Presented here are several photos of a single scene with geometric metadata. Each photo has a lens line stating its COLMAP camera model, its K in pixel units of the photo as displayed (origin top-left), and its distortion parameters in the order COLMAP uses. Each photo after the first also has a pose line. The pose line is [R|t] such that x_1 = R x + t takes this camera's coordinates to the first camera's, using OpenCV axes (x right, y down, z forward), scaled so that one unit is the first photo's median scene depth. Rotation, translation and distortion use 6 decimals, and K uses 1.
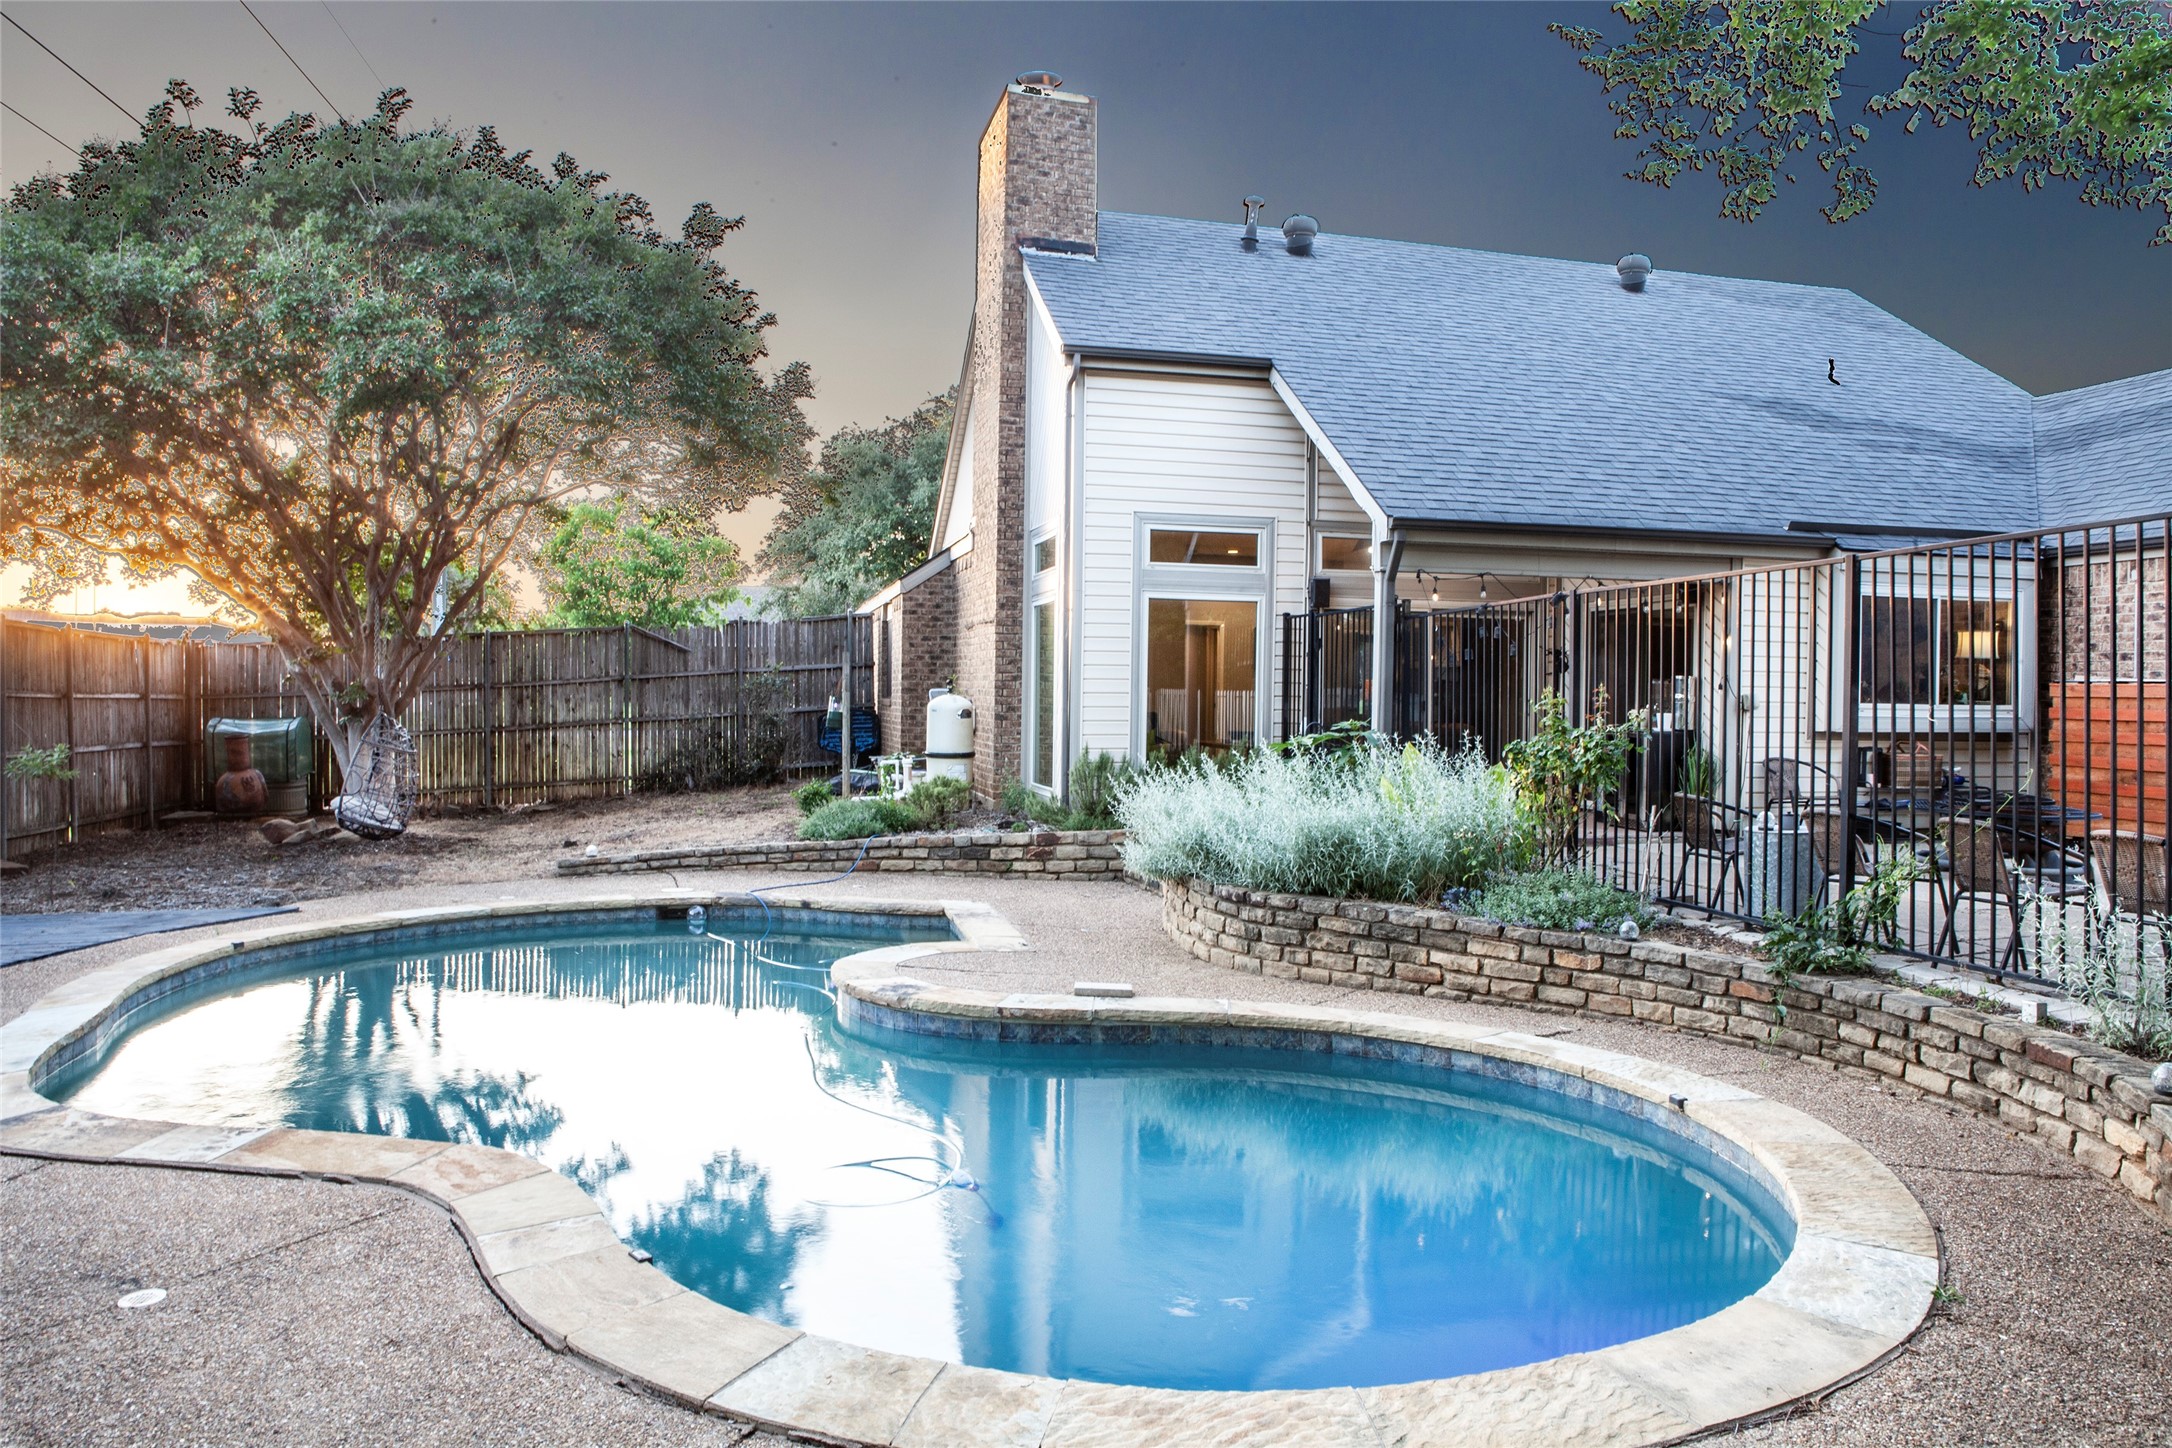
lens RADIAL K [[1489.3, 0, 1086.0], [0, 1489.3, 724.0], [0, 0, 1]] dist [-0.119624, 0.098932]
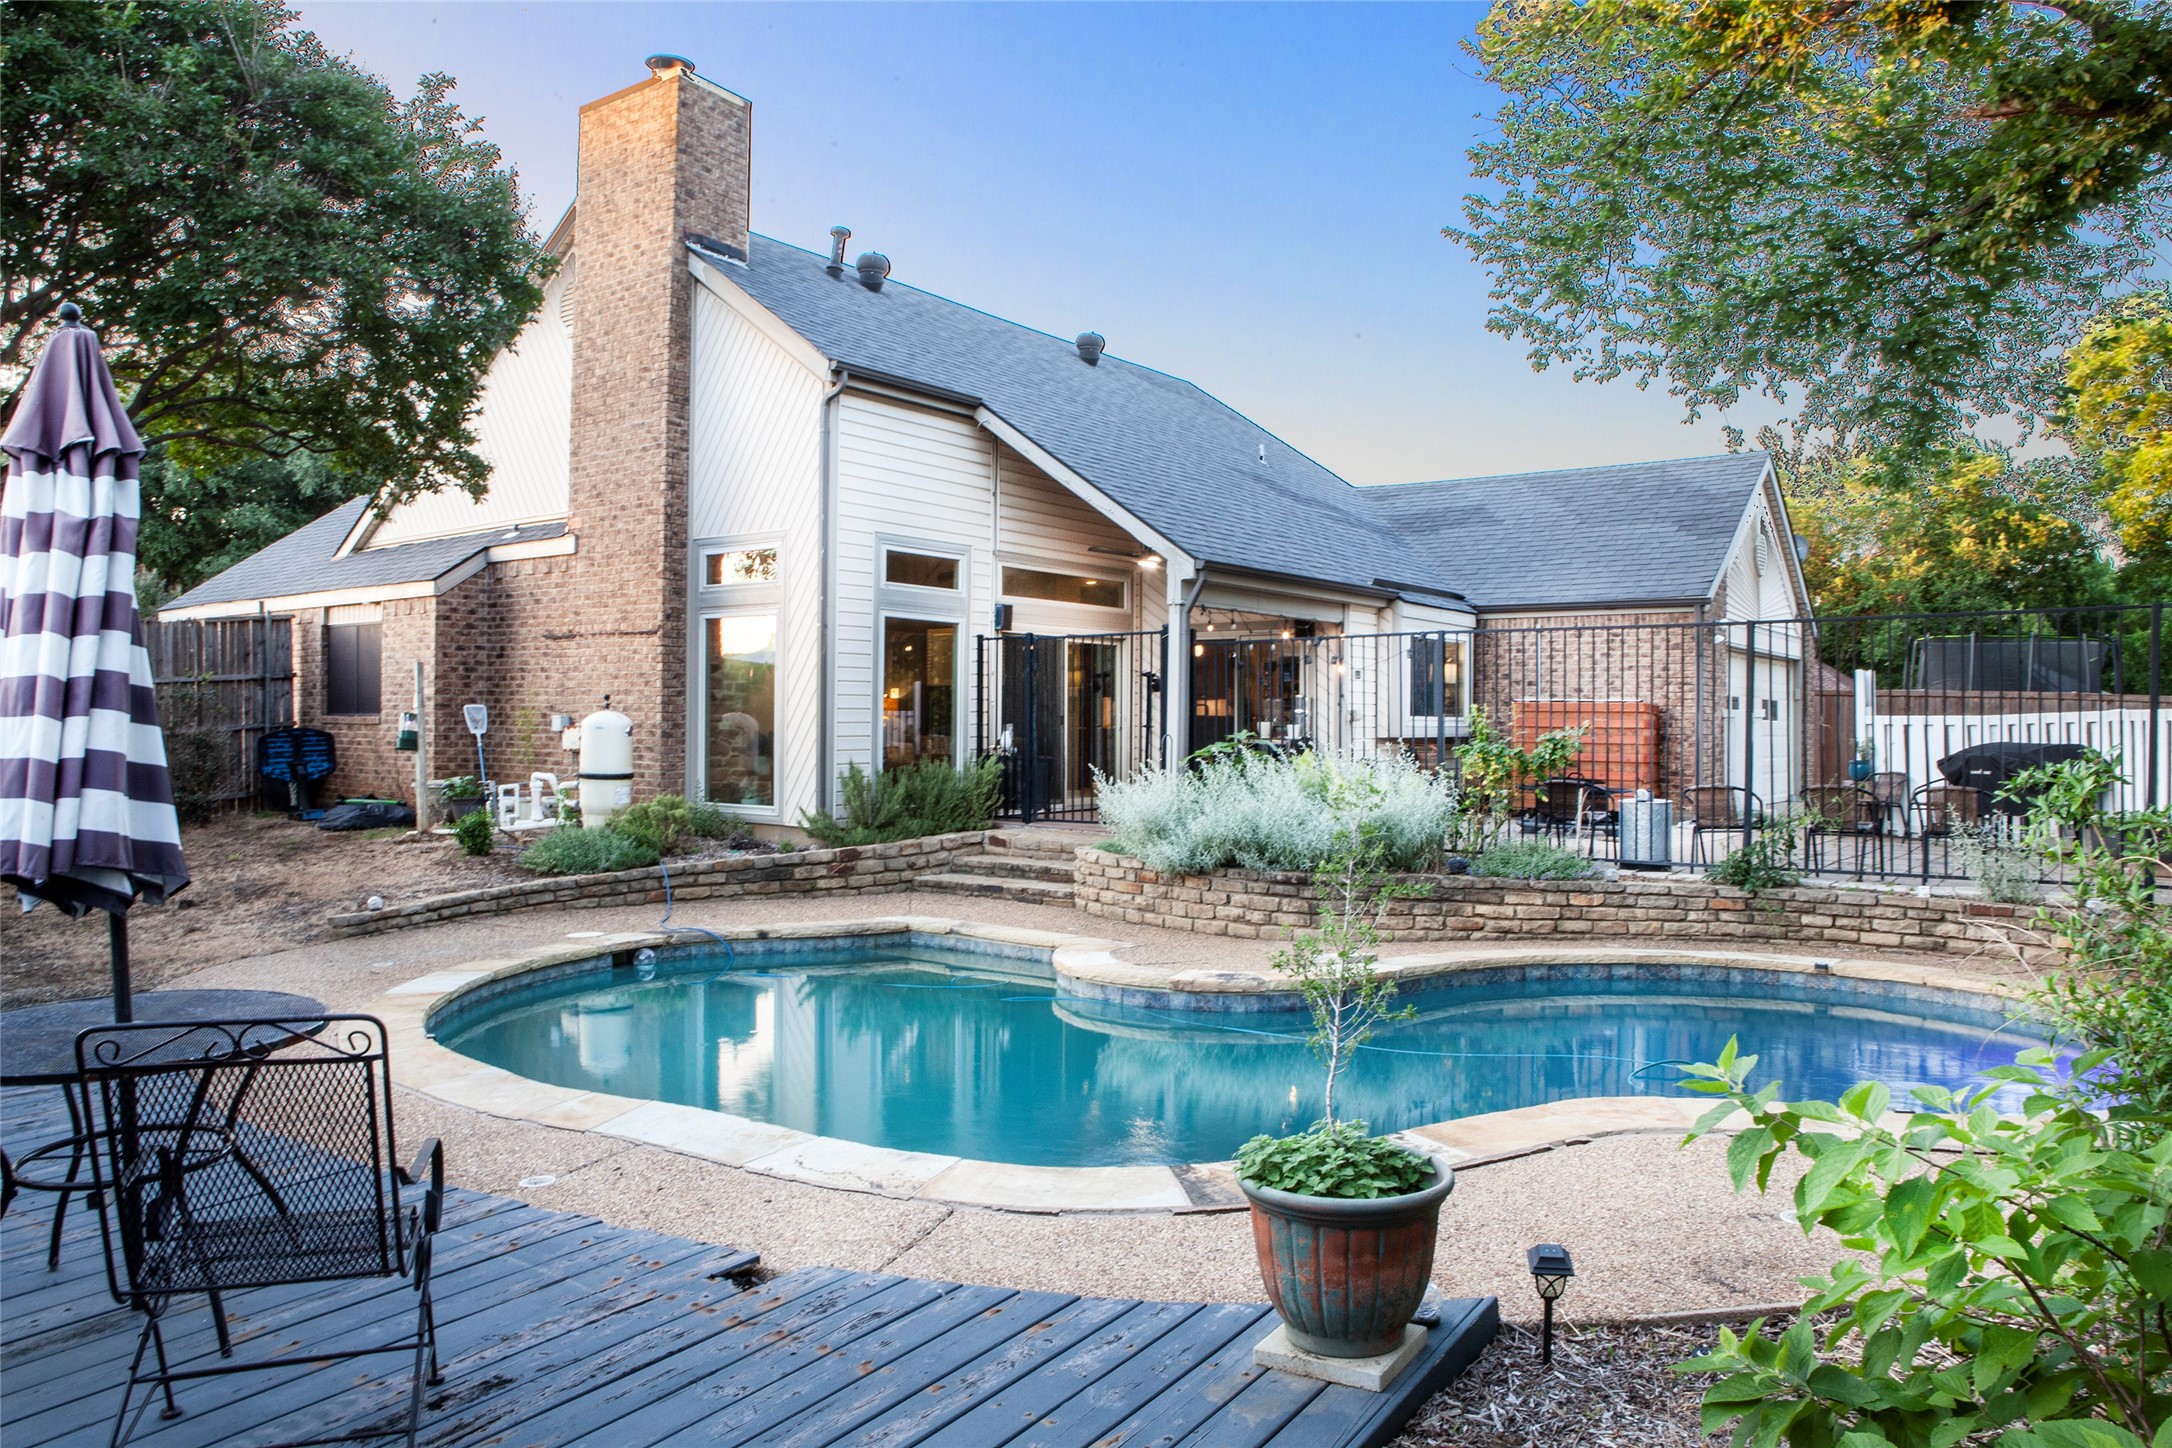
lens RADIAL K [[1489.3, 0, 1086.0], [0, 1489.3, 724.0], [0, 0, 1]] dist [-0.119624, 0.098932]
pose [[0.770648, -0.005683, 0.637236, -0.536503], [0.013032, 0.999892, -0.006843, -0.001613], [-0.637128, 0.013578, 0.770639, 0.129403]]
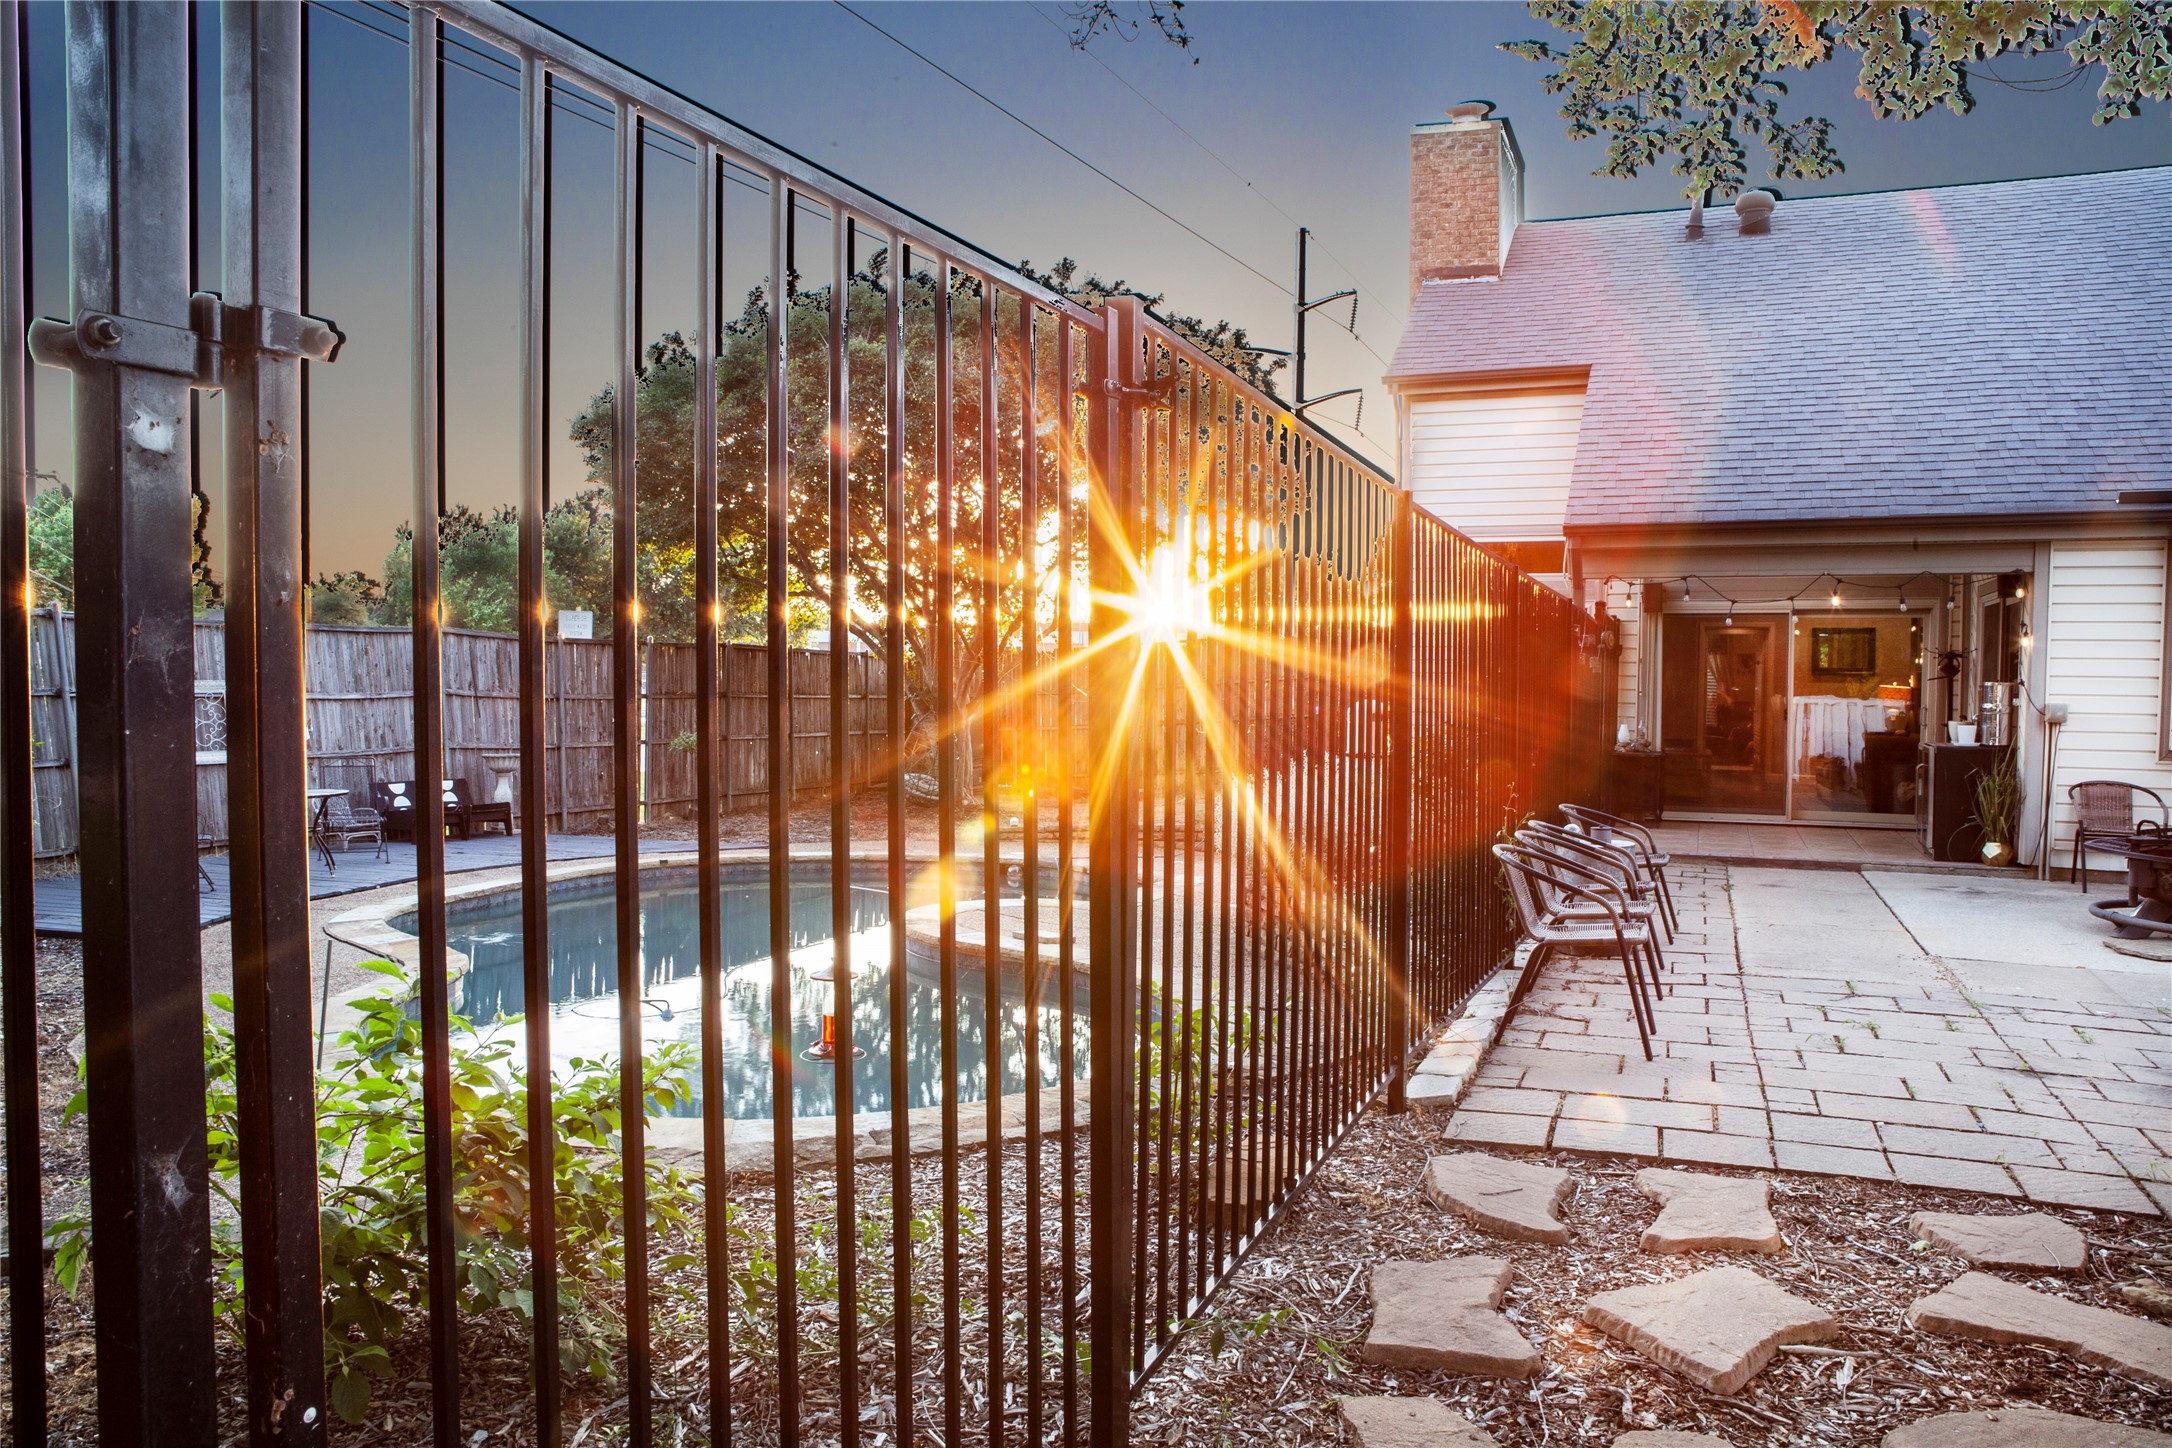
lens RADIAL K [[1489.3, 0, 1086.0], [0, 1489.3, 724.0], [0, 0, 1]] dist [-0.119624, 0.098932]
pose [[0.800654, 0.014369, -0.598955, 0.475542], [-0.013898, 0.999889, 0.005409, -0.005604], [0.598966, 0.003994, 0.800764, 0.007055]]
